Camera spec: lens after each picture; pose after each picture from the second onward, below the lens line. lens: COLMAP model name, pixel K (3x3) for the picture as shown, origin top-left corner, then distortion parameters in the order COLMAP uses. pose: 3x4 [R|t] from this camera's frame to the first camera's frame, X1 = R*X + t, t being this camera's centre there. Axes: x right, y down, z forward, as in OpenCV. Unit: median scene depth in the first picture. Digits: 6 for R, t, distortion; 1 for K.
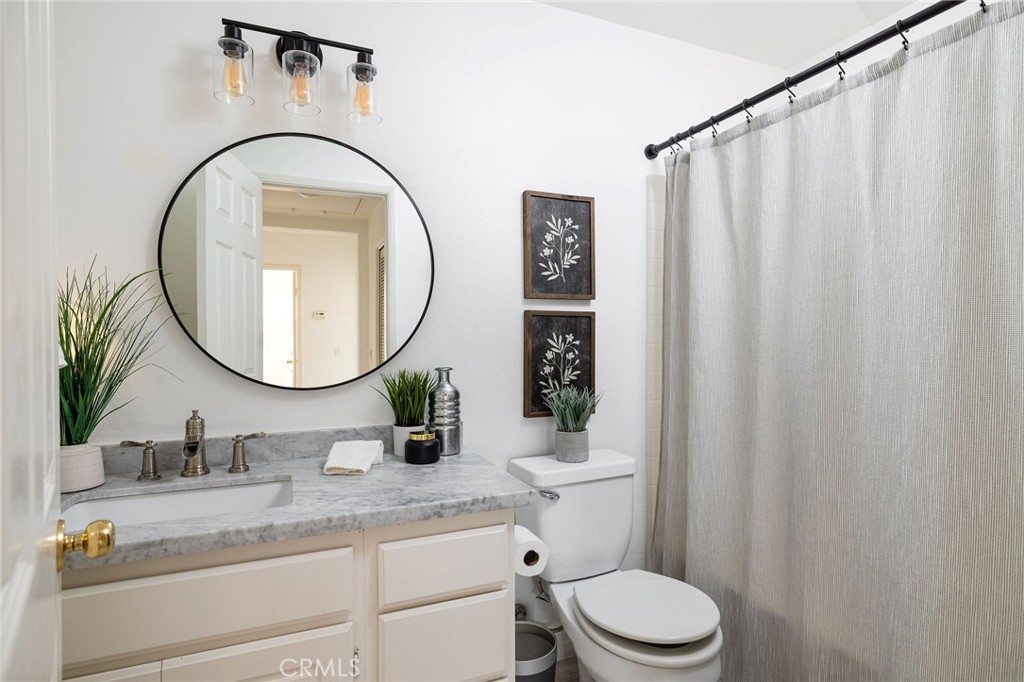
lens RADIAL K [[530.3, 0, 512.7], [0, 530.3, 340.6], [0, 0, 1]] dist [-0.001679, 0.000909]
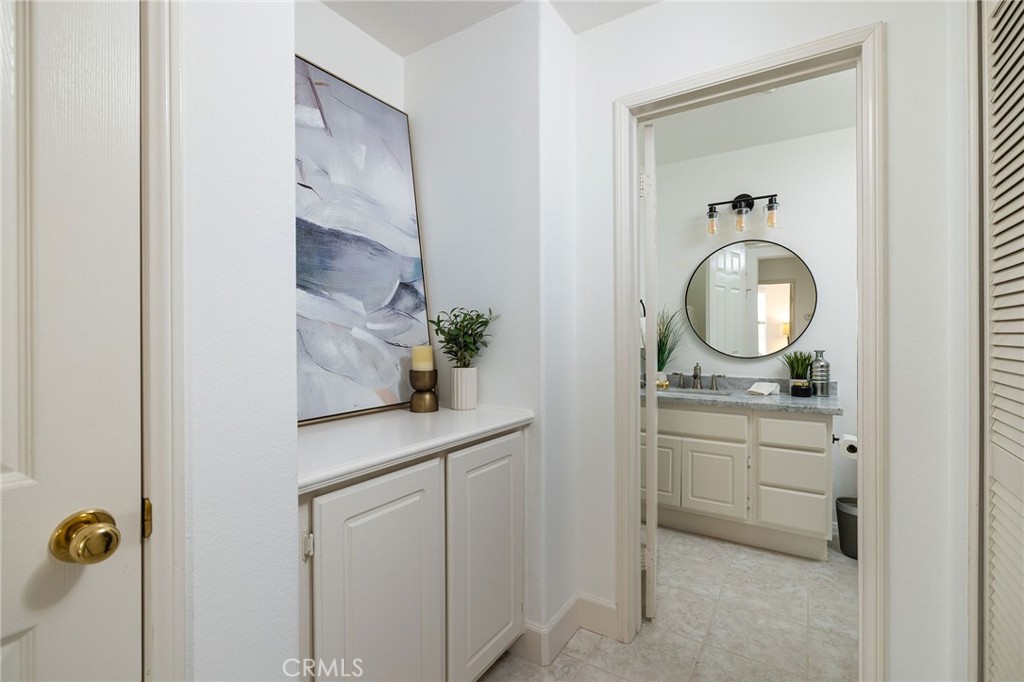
lens RADIAL K [[463.4, 0, 512.7], [0, 463.4, 336.3], [0, 0, 1]] dist [-0.000622, 0.000012]
pose [[0.552833, 0.000737, -0.833292, 0.713213], [-0.001868, 0.999998, -0.000355, 0.004880], [0.833290, 0.001753, 0.552834, -0.903049]]
